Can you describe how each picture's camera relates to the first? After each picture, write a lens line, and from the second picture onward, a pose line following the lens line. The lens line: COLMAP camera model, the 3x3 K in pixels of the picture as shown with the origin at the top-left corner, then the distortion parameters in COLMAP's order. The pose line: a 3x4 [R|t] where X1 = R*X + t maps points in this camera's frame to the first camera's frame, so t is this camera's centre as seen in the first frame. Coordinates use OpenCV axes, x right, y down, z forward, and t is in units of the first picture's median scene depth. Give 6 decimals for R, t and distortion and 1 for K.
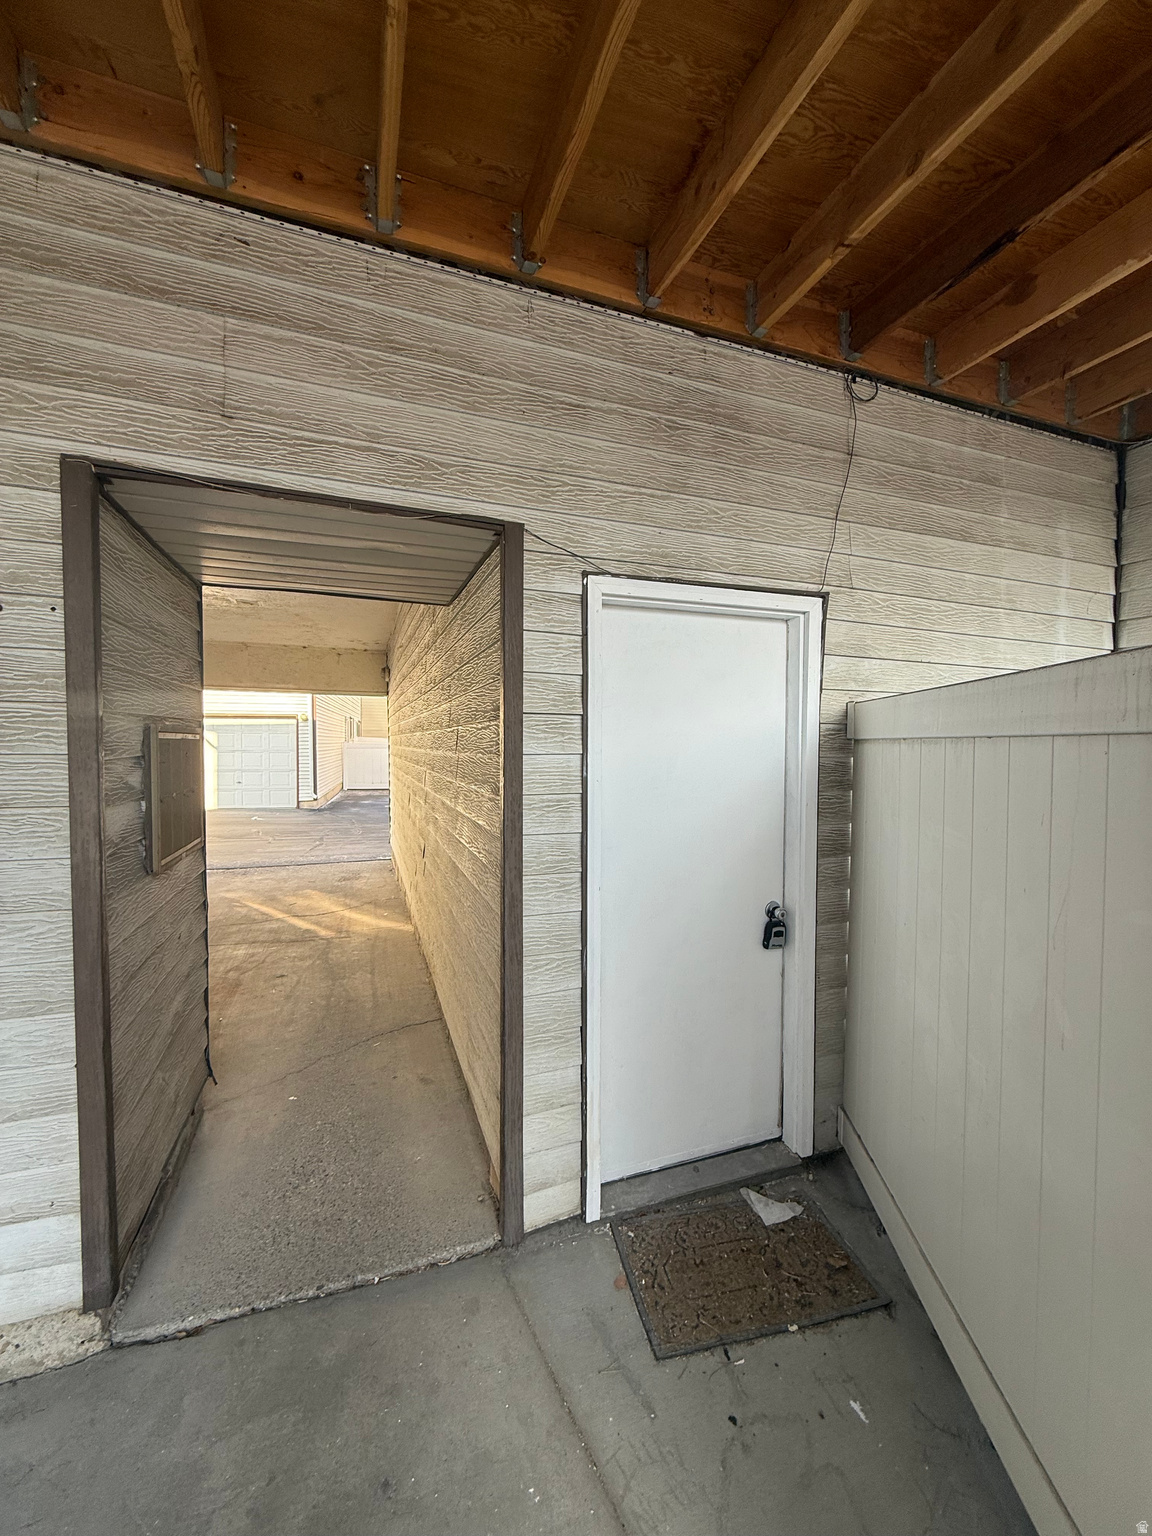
lens RADIAL K [[606.1, 0, 575.5], [0, 606.1, 763.2], [0, 0, 1]] dist [-0.000760, 0.000326]
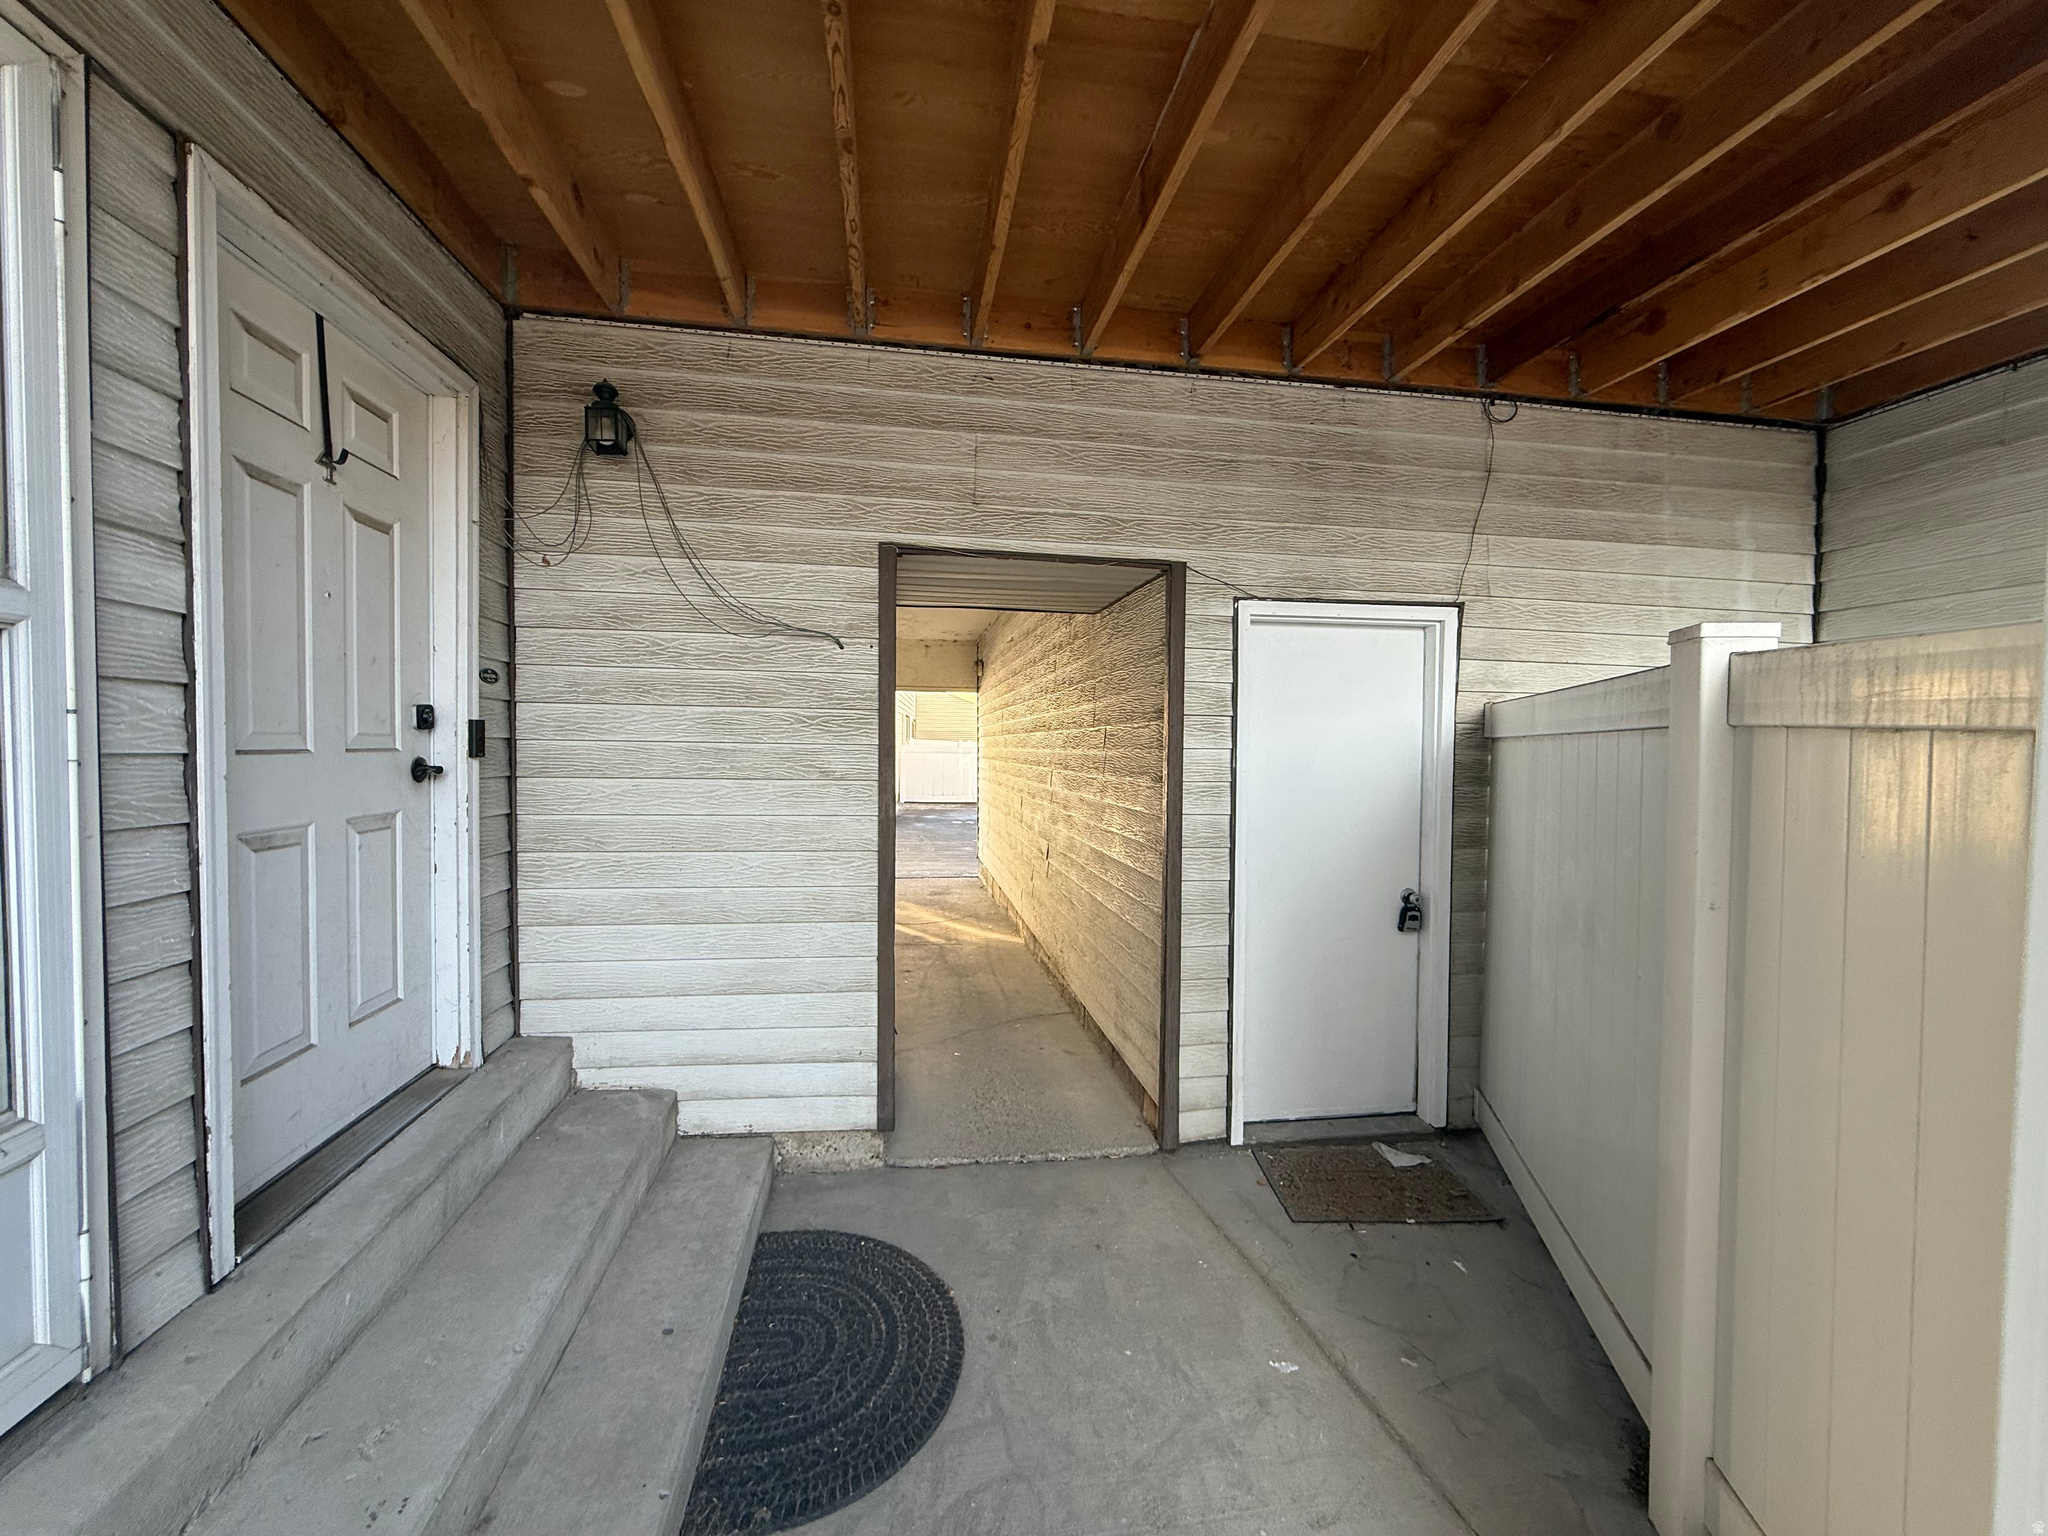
lens RADIAL K [[808.1, 0, 1020.4], [0, 808.1, 766.7], [0, 0, 1]] dist [-0.000760, 0.000326]
pose [[0.981169, 0.010003, -0.192892, -0.084780], [-0.012076, 0.999881, -0.009572, 0.037750], [0.192773, 0.011722, 0.981173, -0.604838]]
